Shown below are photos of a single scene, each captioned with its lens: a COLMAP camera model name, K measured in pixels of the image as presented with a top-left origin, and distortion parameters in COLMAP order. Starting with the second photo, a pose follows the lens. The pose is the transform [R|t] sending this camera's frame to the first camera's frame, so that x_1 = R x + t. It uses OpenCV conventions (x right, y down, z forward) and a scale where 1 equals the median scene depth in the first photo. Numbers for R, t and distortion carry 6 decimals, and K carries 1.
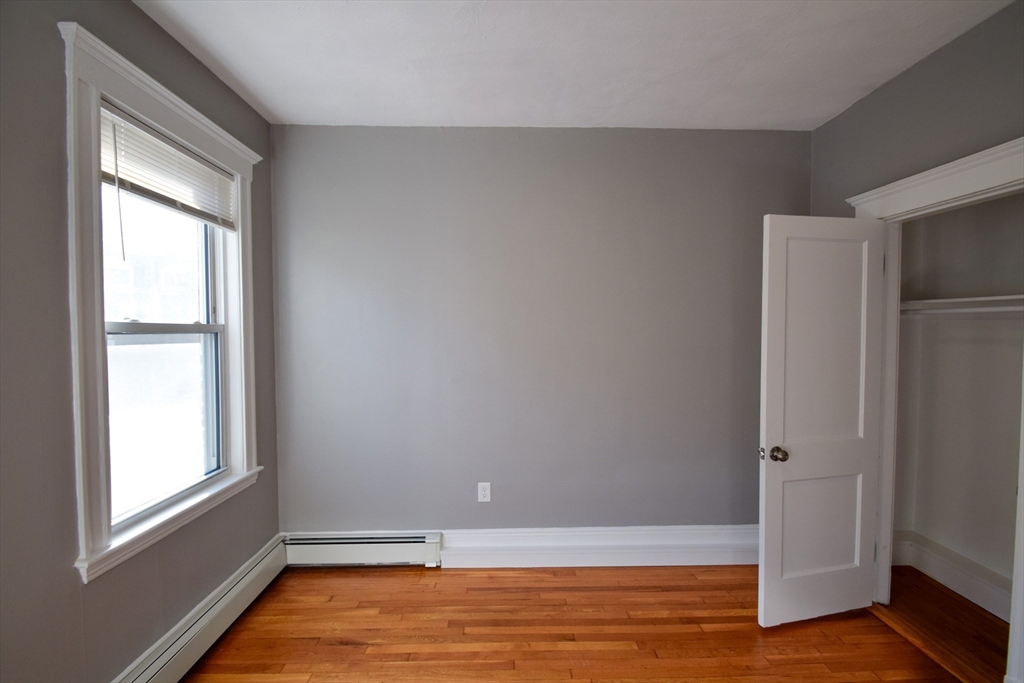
lens RADIAL K [[459.2, 0, 515.5], [0, 459.2, 338.3], [0, 0, 1]] dist [0.003950, -0.004234]
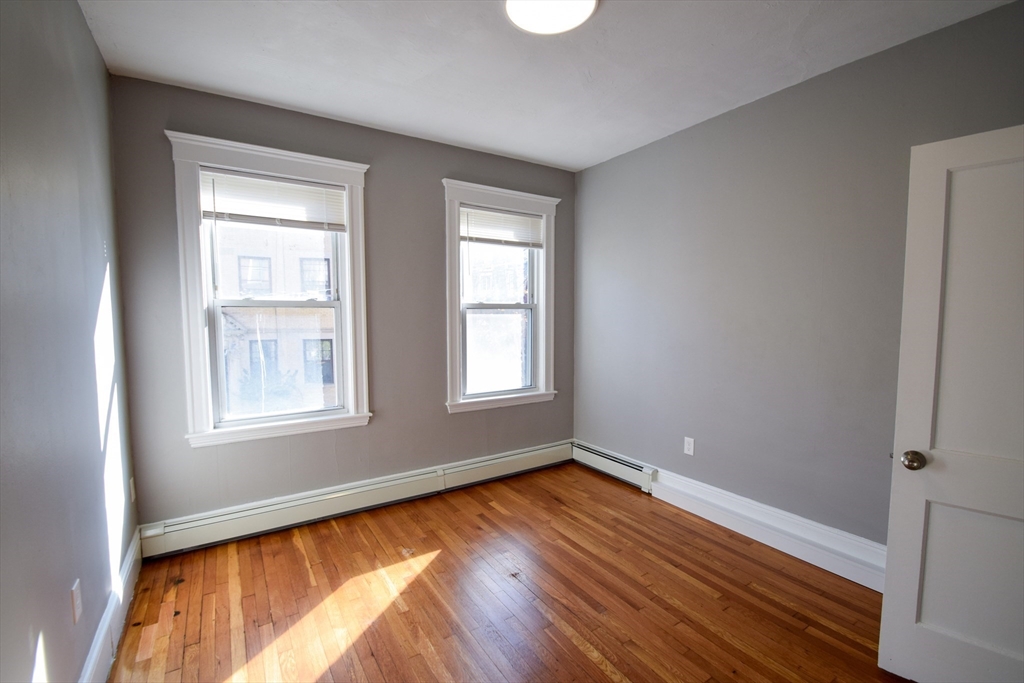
lens RADIAL K [[463.2, 0, 519.8], [0, 463.2, 337.6], [0, 0, 1]] dist [0.003533, -0.001053]
pose [[0.520896, 0.044067, -0.852482, 0.838200], [-0.016954, 0.999004, 0.041282, 0.025476], [0.853451, -0.007051, 0.521125, 0.038209]]
